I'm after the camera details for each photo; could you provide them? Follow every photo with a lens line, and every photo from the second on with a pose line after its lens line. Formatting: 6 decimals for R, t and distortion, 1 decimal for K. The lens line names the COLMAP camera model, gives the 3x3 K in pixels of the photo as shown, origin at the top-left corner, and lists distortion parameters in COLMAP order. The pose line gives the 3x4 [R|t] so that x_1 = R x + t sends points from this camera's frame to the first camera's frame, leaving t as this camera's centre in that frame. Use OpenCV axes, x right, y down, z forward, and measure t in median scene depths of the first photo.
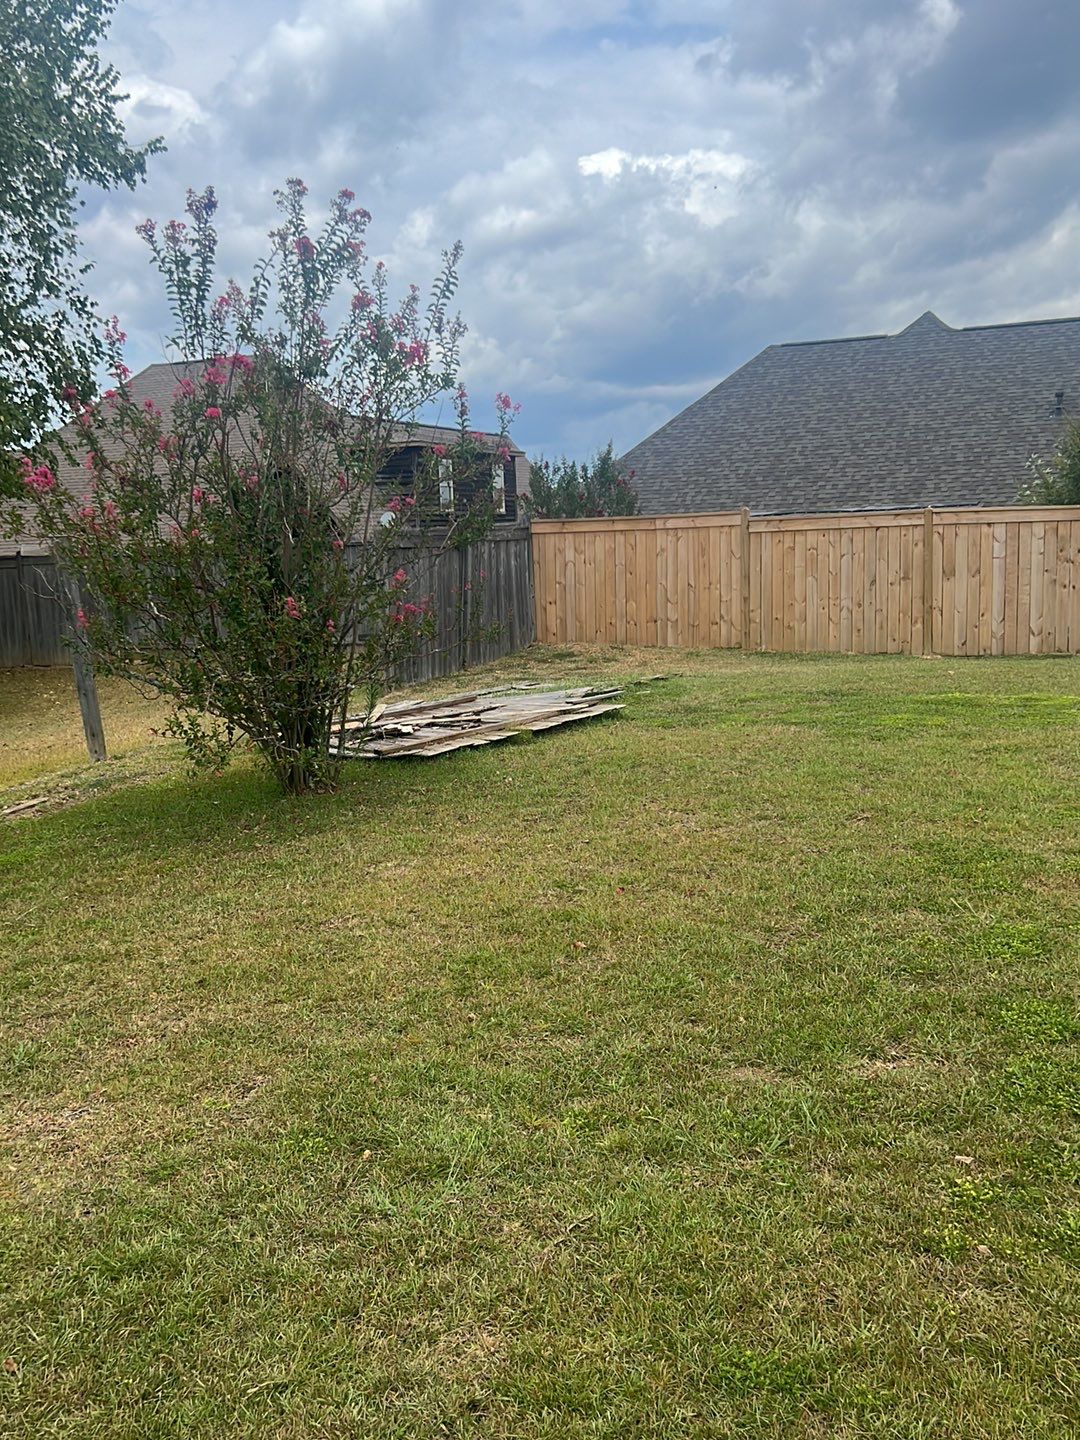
lens RADIAL K [[1048.2, 0, 540.0], [0, 1048.2, 720.0], [0, 0, 1]] dist [0.048785, -0.034947]
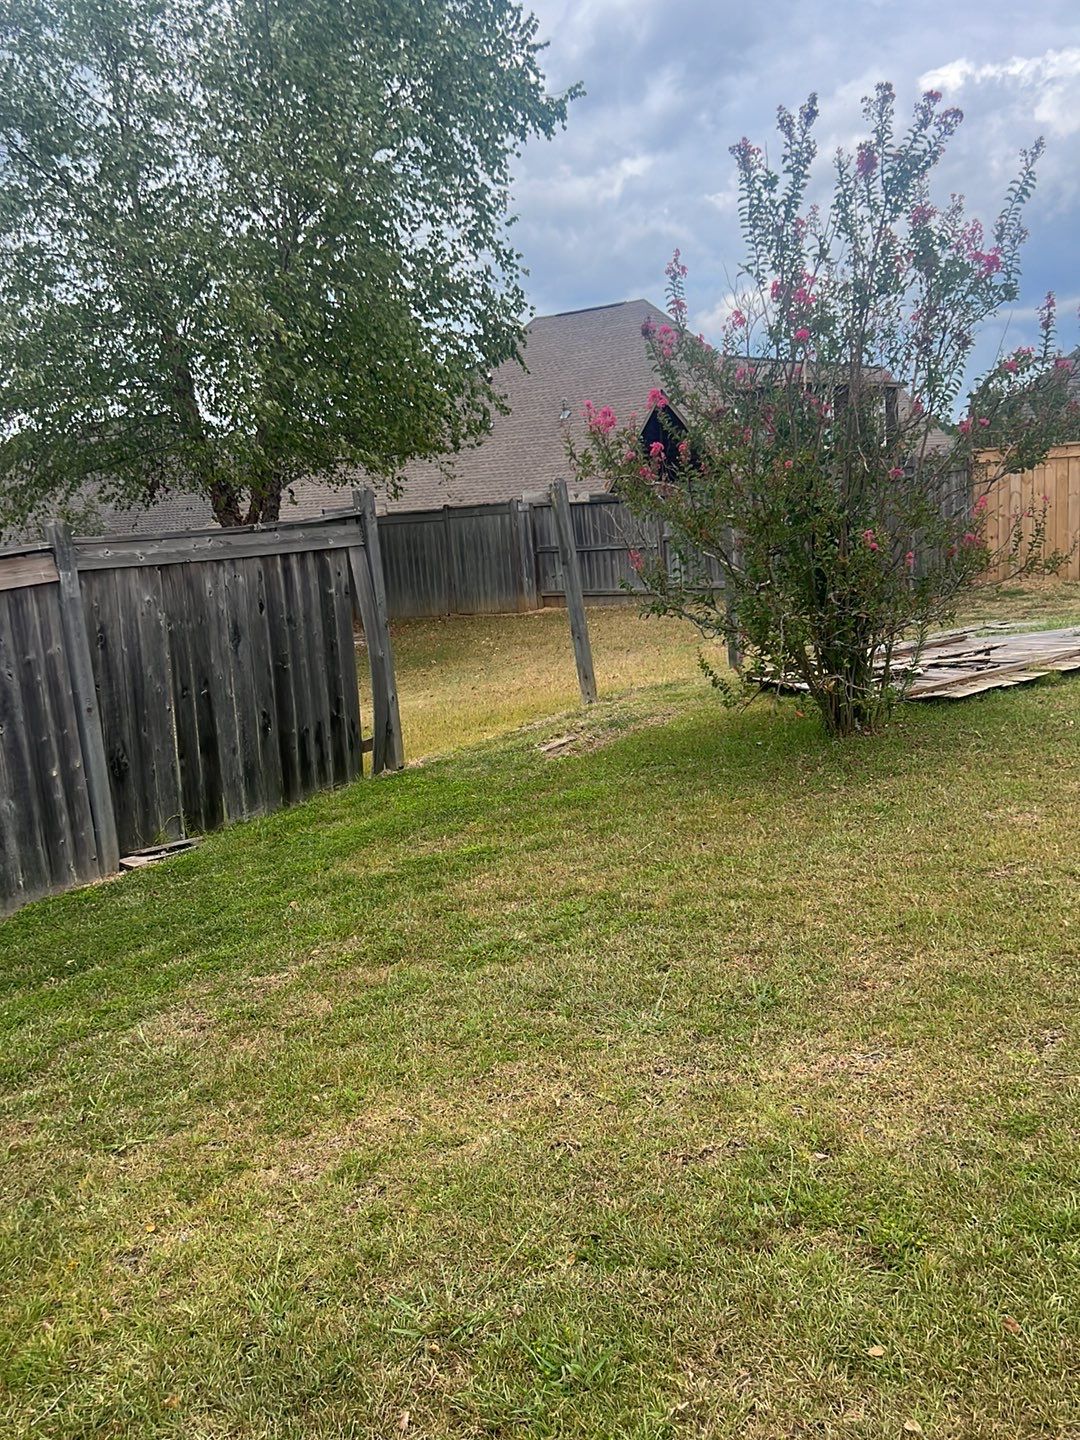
lens RADIAL K [[1016.9, 0, 540.0], [0, 1016.9, 720.0], [0, 0, 1]] dist [0.008530, -0.000092]
pose [[0.985699, 0.005509, -0.168424, -0.238250], [0.002834, 0.998782, 0.049259, 0.005924], [0.168490, -0.049032, 0.984483, 0.017164]]
